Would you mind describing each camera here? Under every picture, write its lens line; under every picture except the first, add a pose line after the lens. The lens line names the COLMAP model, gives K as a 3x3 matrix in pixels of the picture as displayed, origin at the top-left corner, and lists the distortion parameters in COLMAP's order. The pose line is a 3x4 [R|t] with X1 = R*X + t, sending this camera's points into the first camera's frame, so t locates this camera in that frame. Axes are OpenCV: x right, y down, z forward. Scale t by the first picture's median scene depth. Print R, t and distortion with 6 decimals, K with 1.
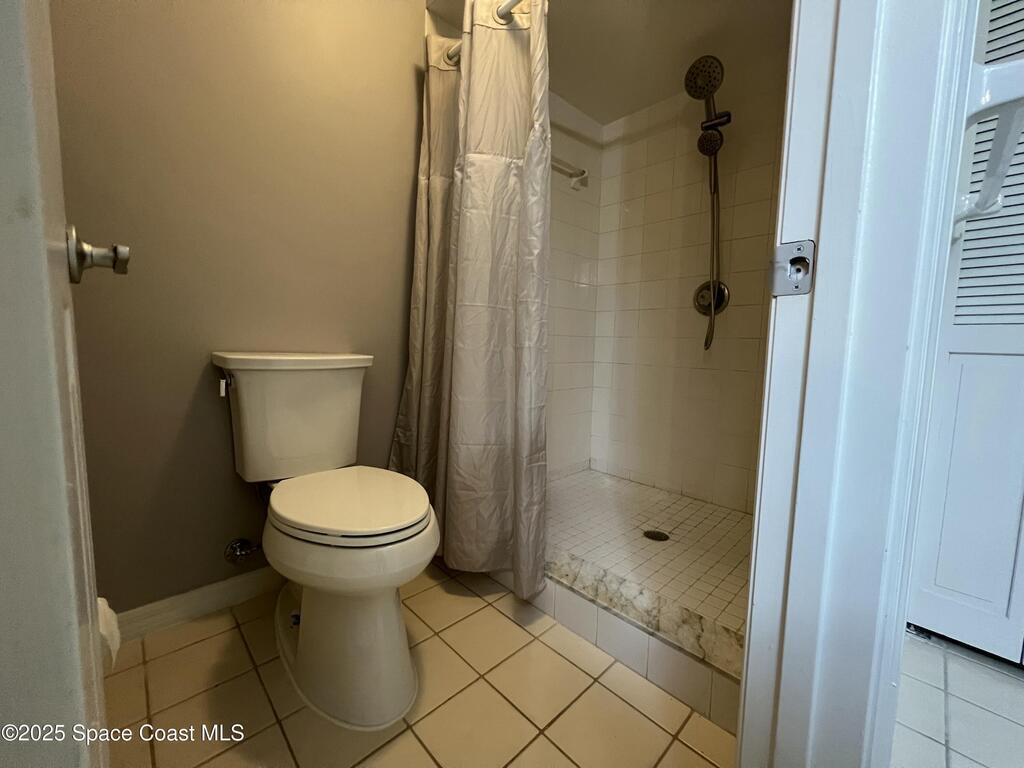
lens RADIAL K [[409.1, 0, 512.0], [0, 409.1, 384.0], [0, 0, 1]] dist [-0.000056, 0.000002]
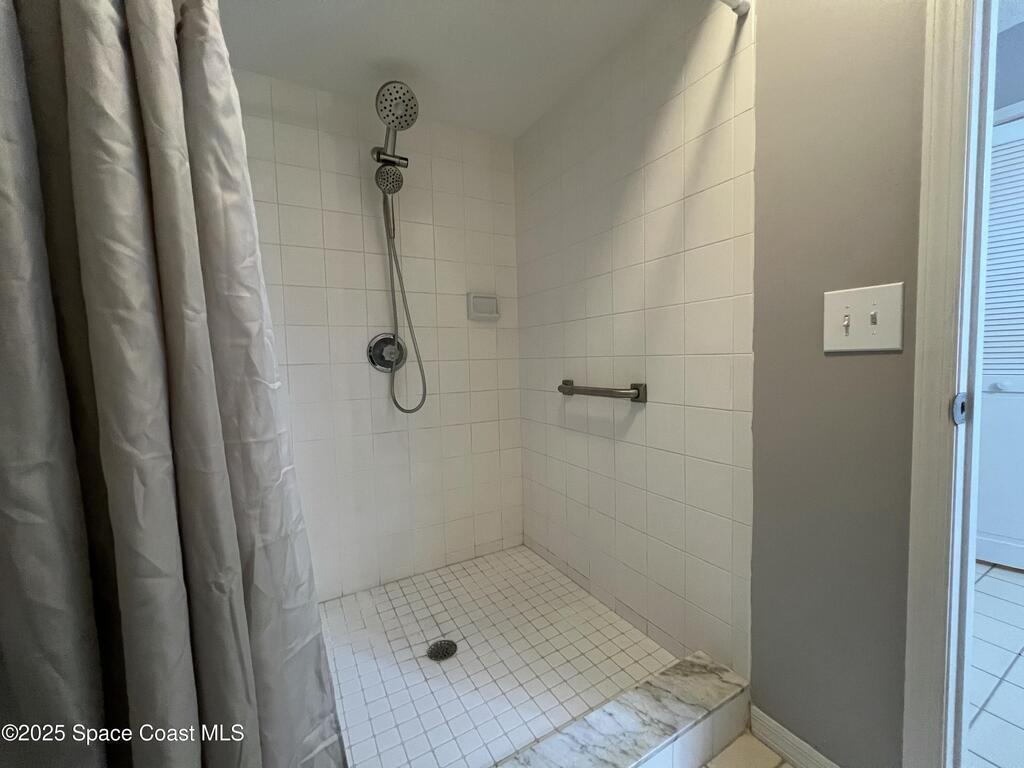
lens RADIAL K [[409.1, 0, 512.0], [0, 409.1, 384.0], [0, 0, 1]] dist [-0.000056, 0.000002]
pose [[0.249910, -0.094614, 0.963635, -0.337359], [0.131548, 0.989305, 0.063018, -0.181024], [-0.959291, 0.111015, 0.259683, 0.576171]]
